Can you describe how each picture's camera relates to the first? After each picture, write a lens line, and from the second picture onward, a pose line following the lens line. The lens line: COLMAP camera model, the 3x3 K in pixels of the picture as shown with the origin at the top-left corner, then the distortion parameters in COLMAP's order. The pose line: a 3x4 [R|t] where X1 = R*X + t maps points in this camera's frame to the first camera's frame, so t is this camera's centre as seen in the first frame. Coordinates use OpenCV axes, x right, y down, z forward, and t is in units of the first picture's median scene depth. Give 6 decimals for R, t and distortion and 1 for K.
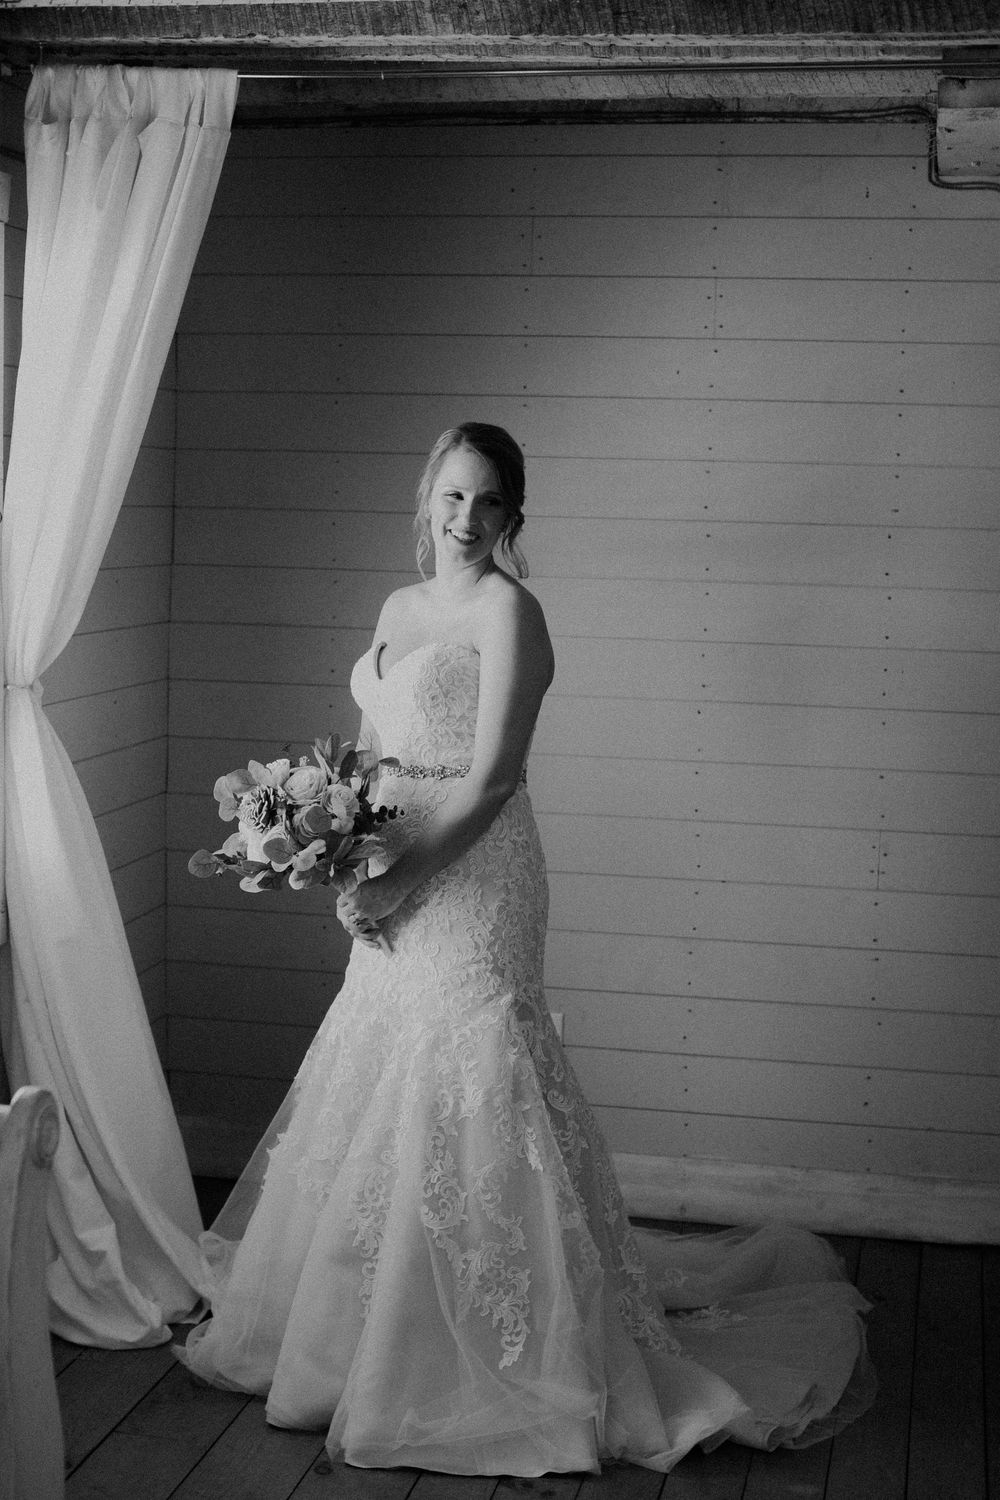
lens RADIAL K [[2268.8, 0, 501.8], [0, 2268.8, 752.3], [0, 0, 1]] dist [-0.102313, 0.018613]
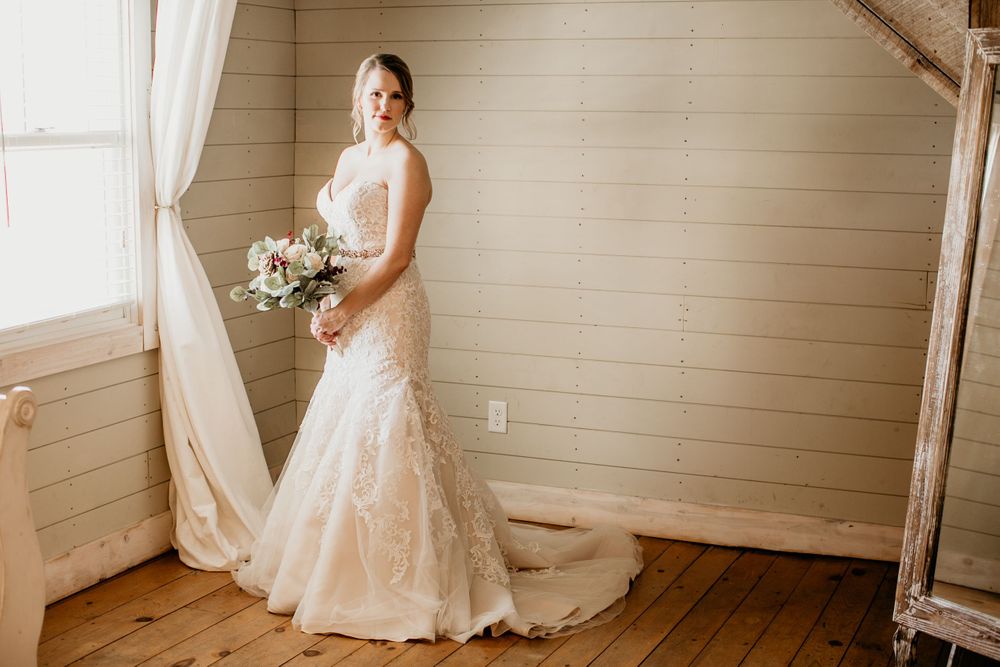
lens RADIAL K [[1512.5, 0, 452.5], [0, 1512.5, 334.4], [0, 0, 1]] dist [-0.102313, 0.018613]
pose [[0.976589, 0.014606, -0.214616, 0.295185], [-0.007368, 0.999378, 0.034484, 0.032195], [0.214986, -0.032095, 0.976090, -0.151486]]
